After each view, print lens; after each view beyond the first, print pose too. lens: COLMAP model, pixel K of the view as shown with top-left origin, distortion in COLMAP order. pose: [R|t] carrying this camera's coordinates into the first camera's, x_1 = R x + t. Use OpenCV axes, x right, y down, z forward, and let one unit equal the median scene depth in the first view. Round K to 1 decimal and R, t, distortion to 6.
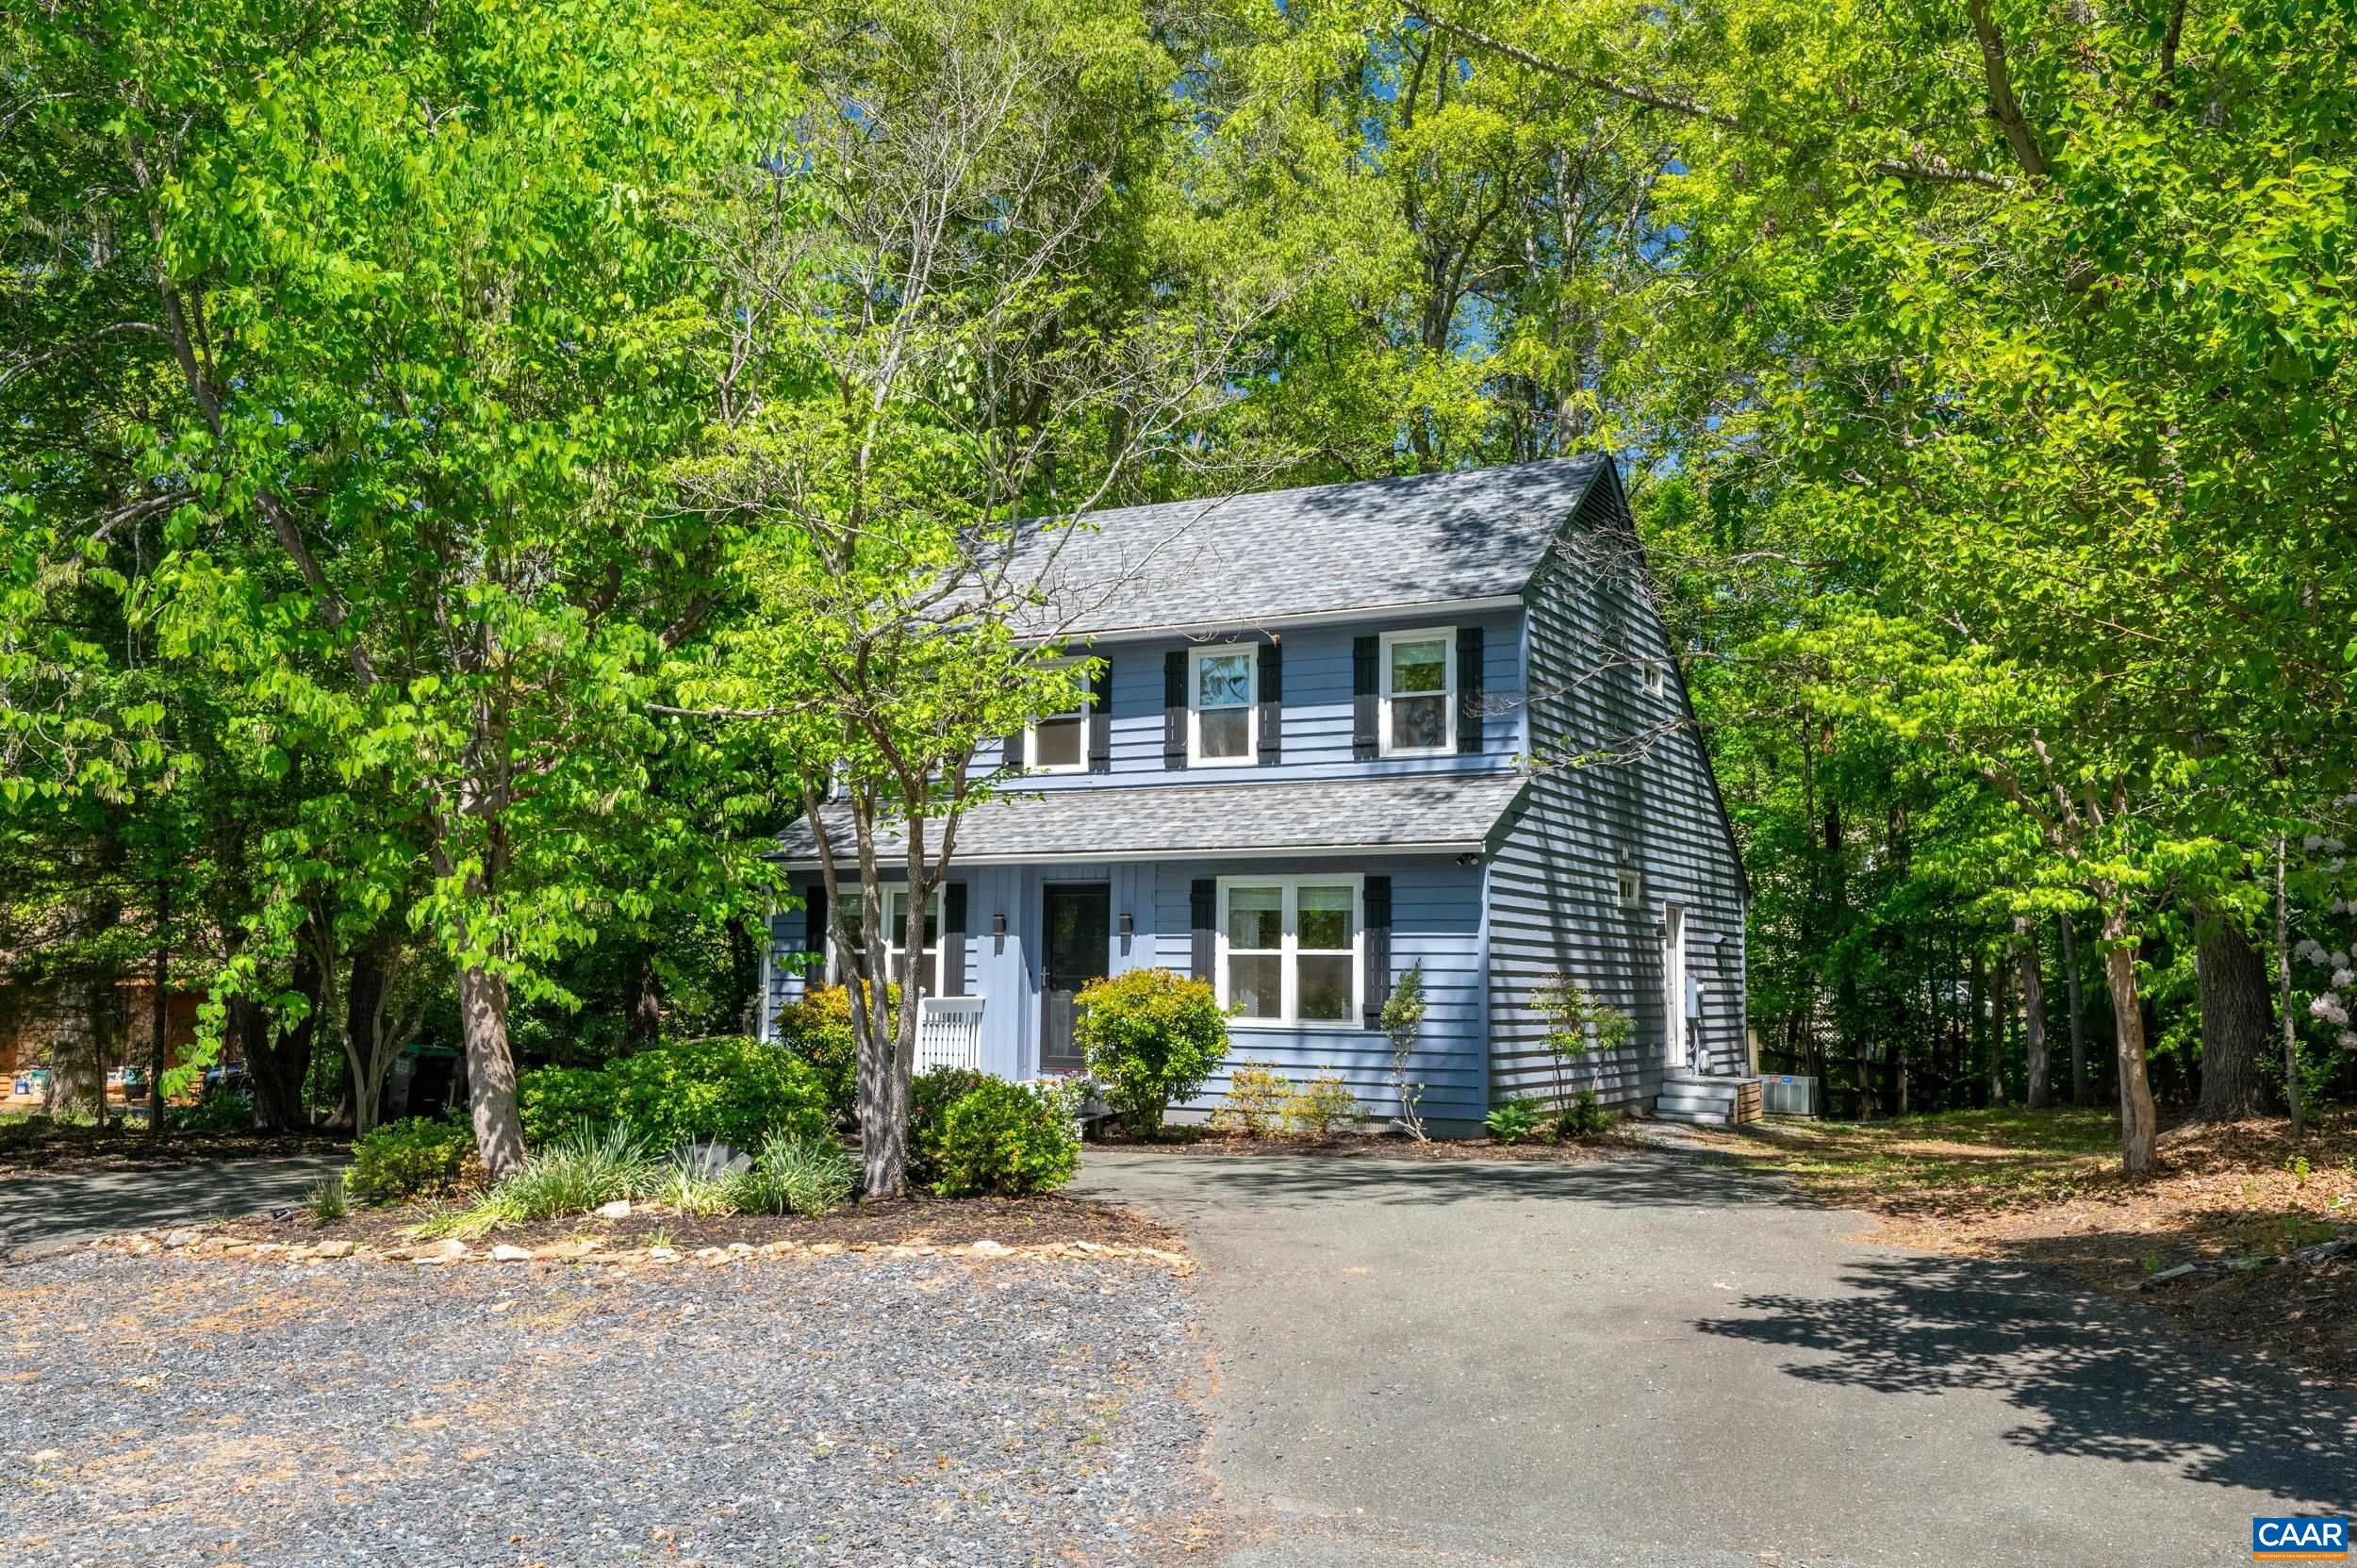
lens RADIAL K [[1980.6, 0, 1175.3], [0, 1980.6, 780.8], [0, 0, 1]] dist [0.009169, 0.005046]
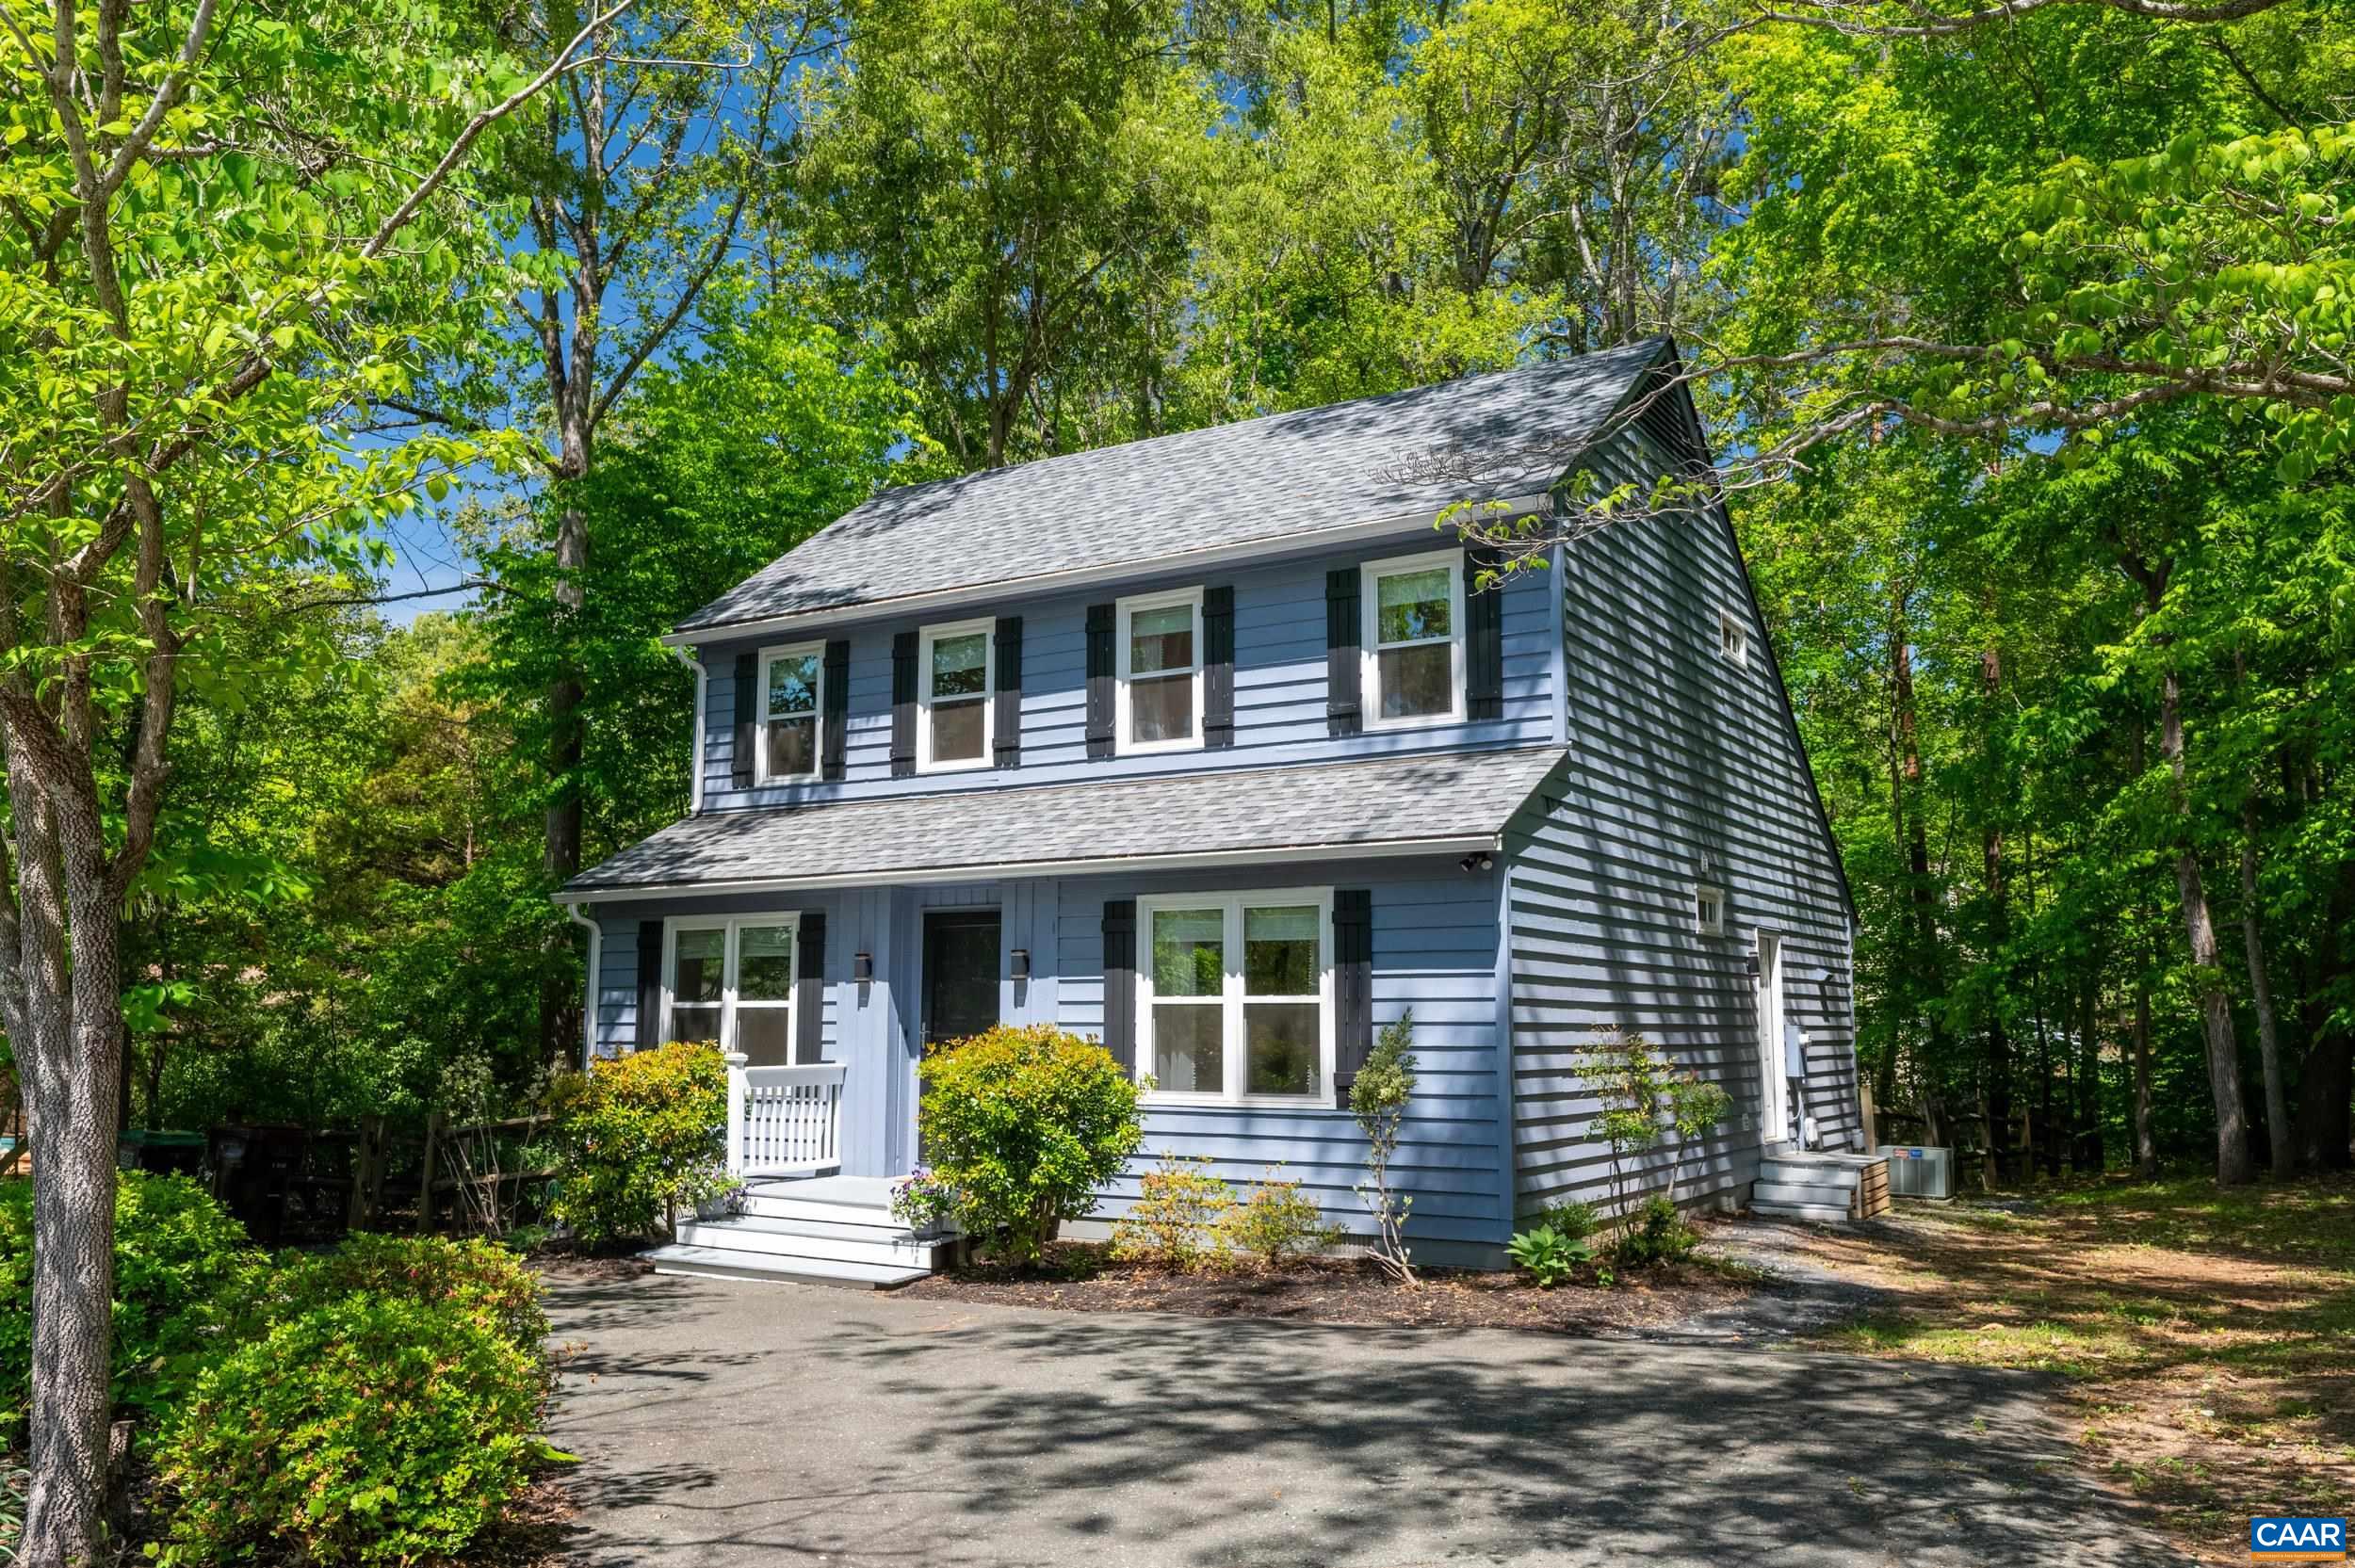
lens RADIAL K [[1800.4, 0, 1183.2], [0, 1800.4, 789.0], [0, 0, 1]] dist [-0.006035, 0.003724]
pose [[0.998506, -0.017683, -0.051694, 0.070158], [0.016135, 0.999413, -0.030210, 0.028284], [0.052197, 0.029331, 0.998206, 0.330285]]
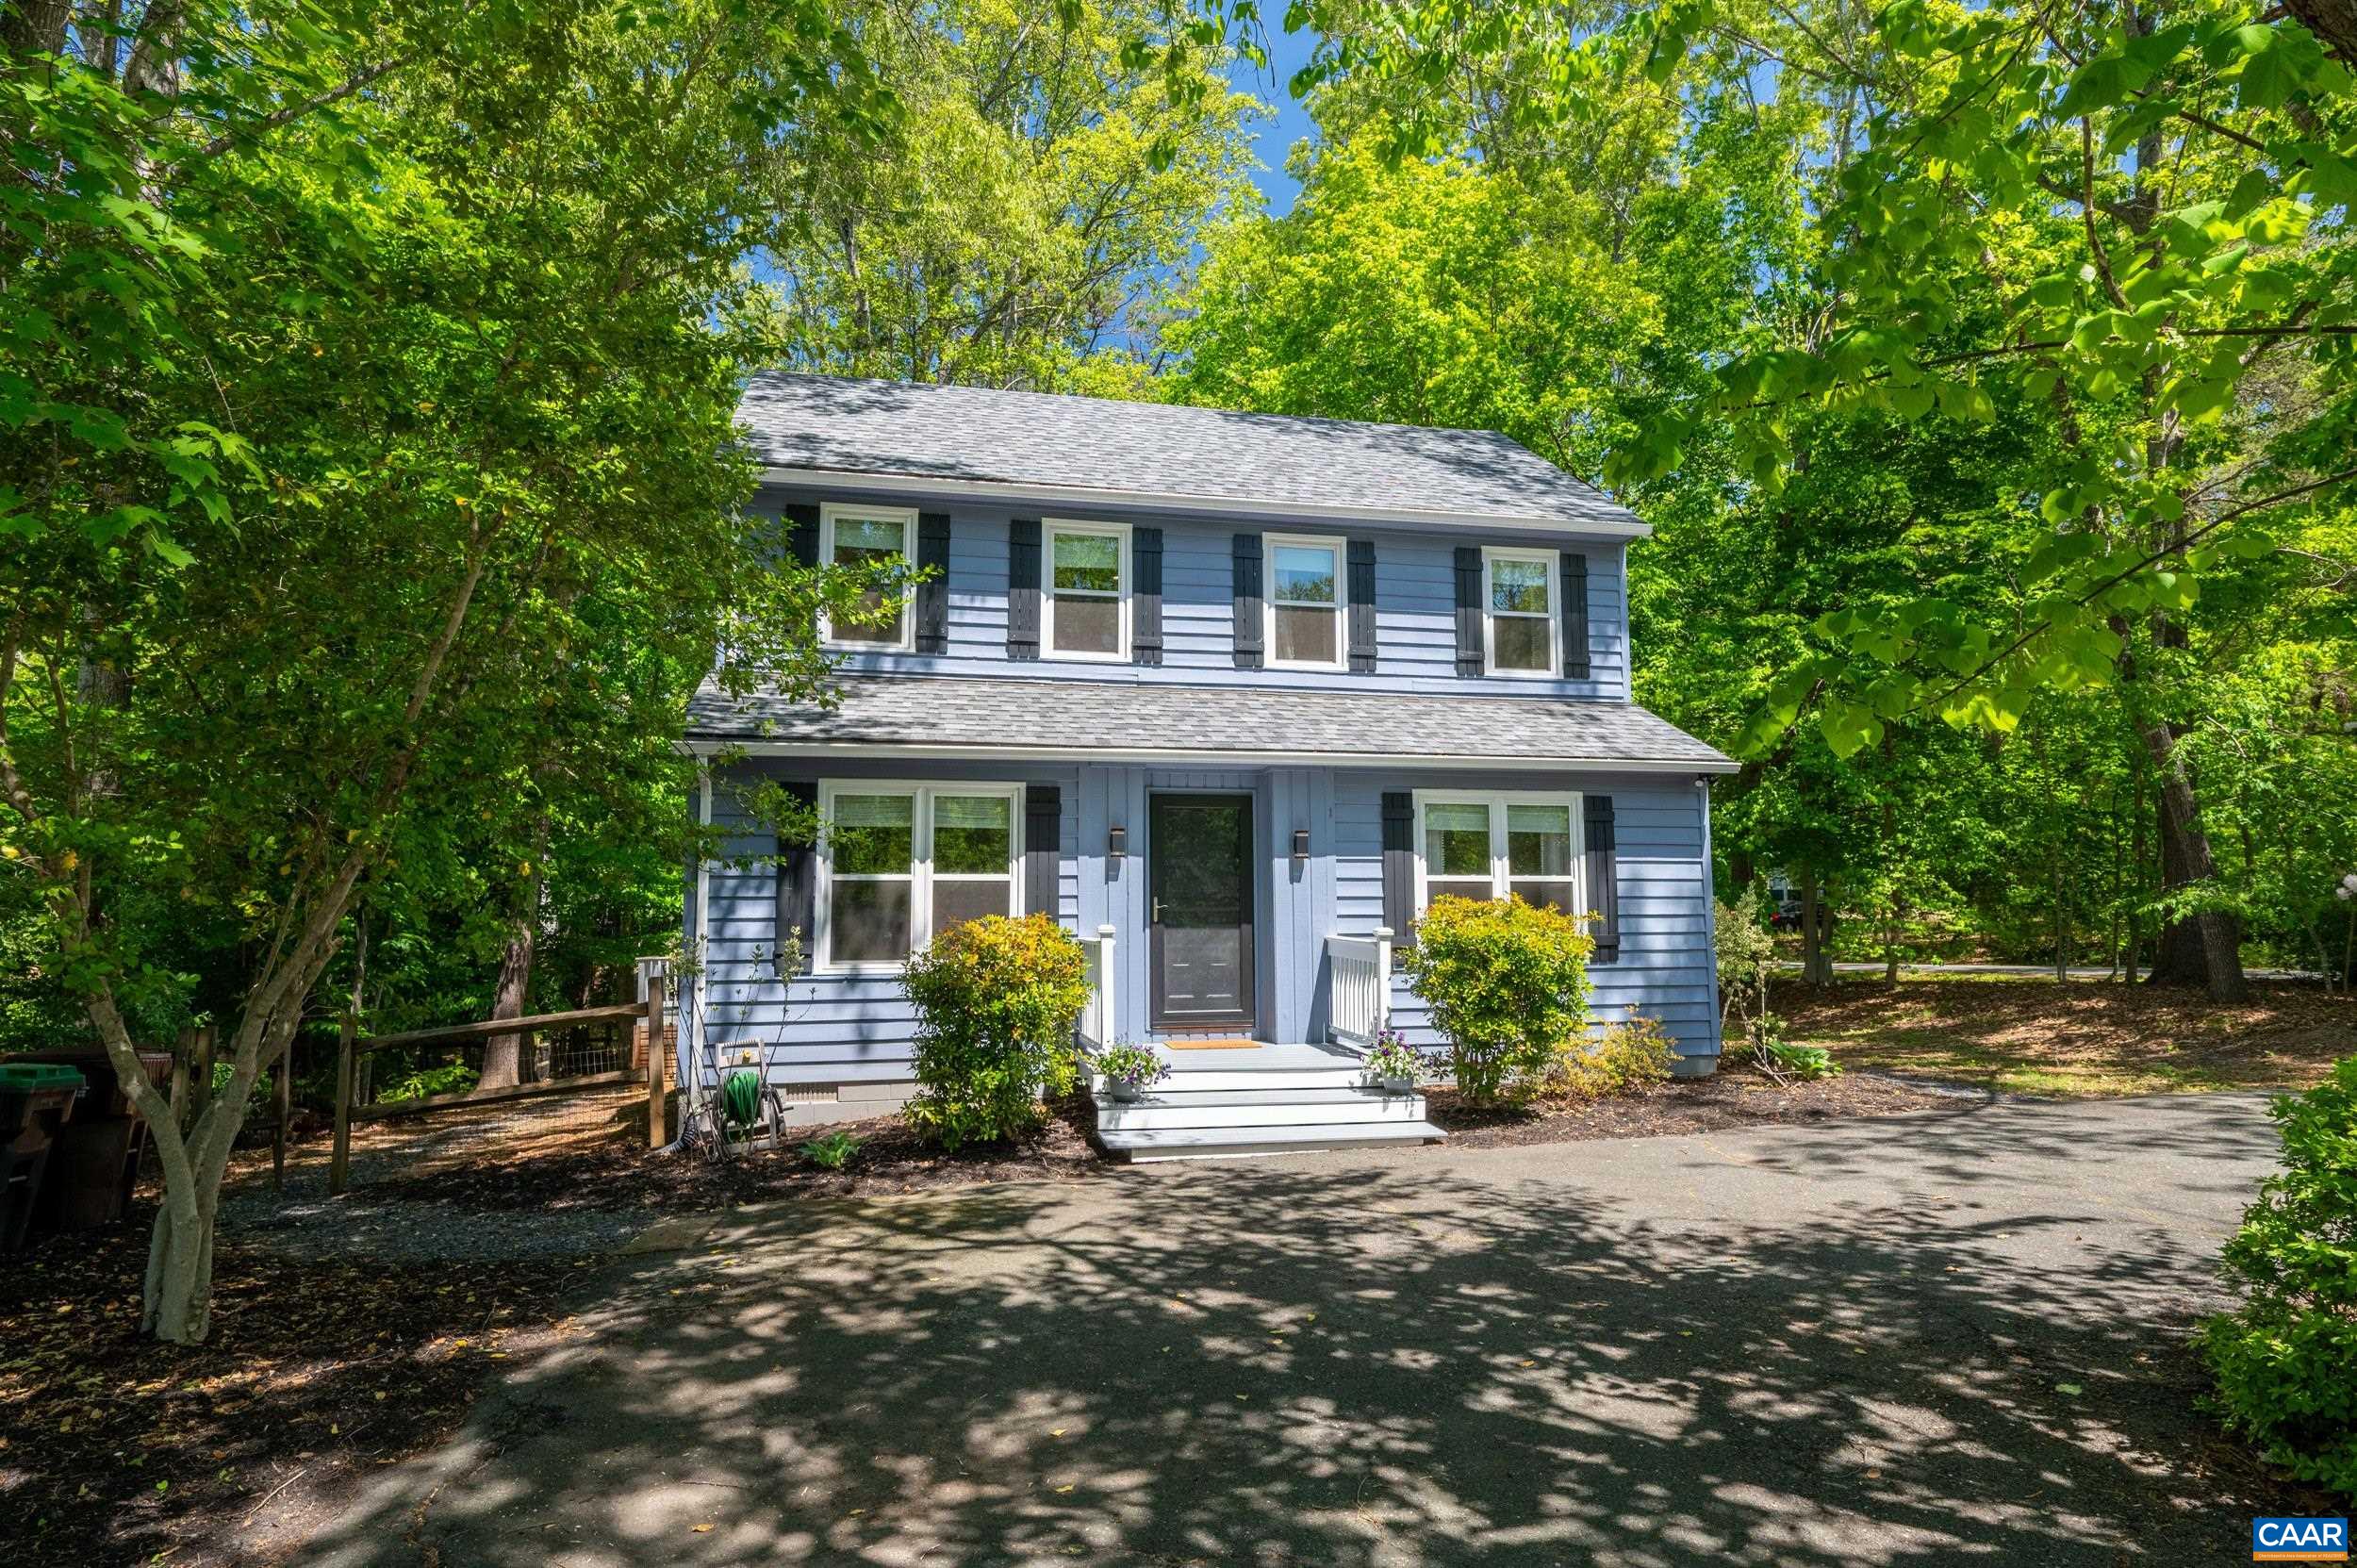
lens RADIAL K [[1260.2, 0, 1161.0], [0, 1260.2, 774.0], [0, 0, 1]] dist [-0.005773, 0.002996]
pose [[0.761343, 0.060946, 0.645479, -0.398723], [-0.052824, 0.998093, -0.031934, 0.062350], [-0.646194, -0.009784, 0.763110, 0.632704]]
